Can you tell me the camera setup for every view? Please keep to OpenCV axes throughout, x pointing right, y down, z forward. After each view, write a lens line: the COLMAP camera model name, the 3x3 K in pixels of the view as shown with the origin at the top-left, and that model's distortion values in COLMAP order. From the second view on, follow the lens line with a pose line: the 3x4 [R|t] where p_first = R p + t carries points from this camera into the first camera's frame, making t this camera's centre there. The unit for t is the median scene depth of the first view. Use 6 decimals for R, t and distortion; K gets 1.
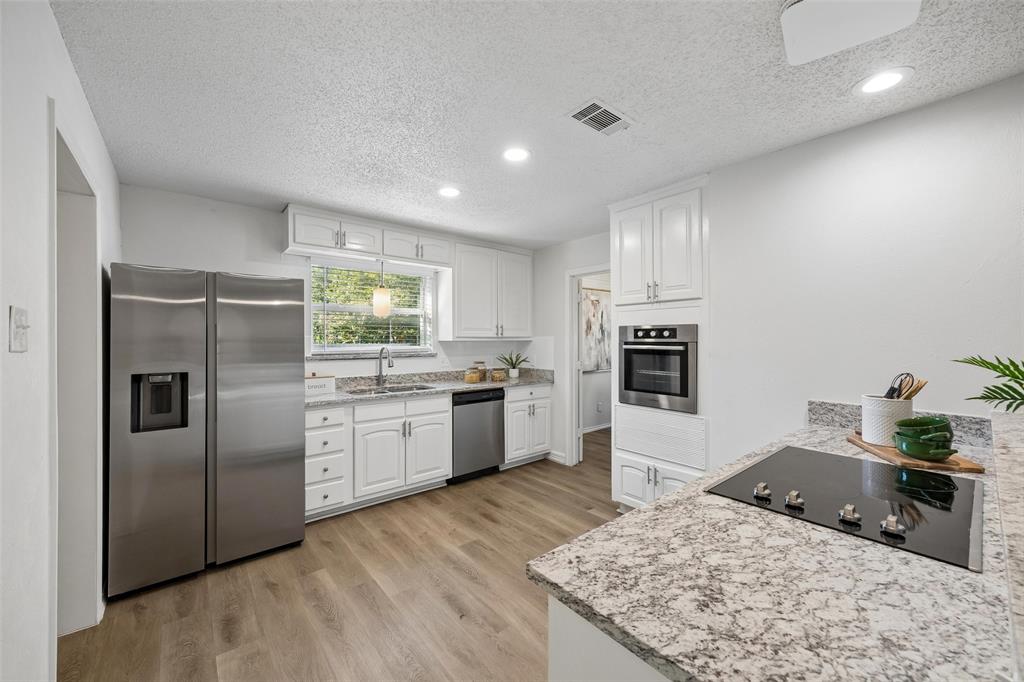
lens RADIAL K [[392.5, 0, 507.9], [0, 392.5, 337.6], [0, 0, 1]] dist [-0.001287, -0.000223]
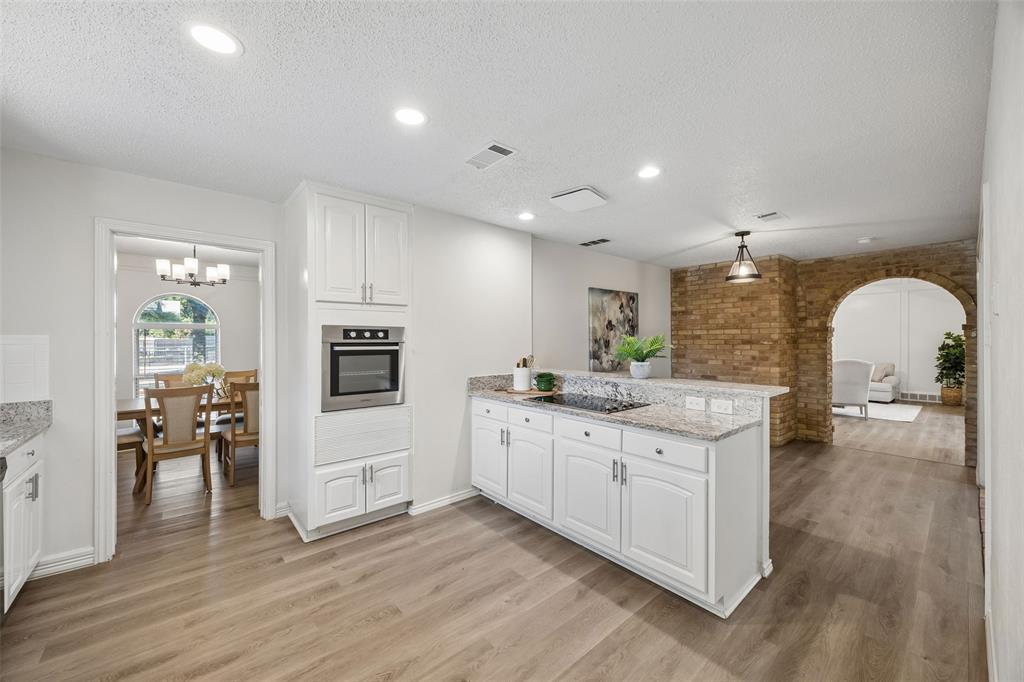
lens RADIAL K [[392.5, 0, 507.9], [0, 392.5, 337.6], [0, 0, 1]] dist [-0.001287, -0.000223]
pose [[-0.009394, 0.005580, 0.999940, -0.631699], [-0.003013, 0.999980, -0.005609, 0.002523], [-0.999951, -0.003066, -0.009377, 0.625755]]
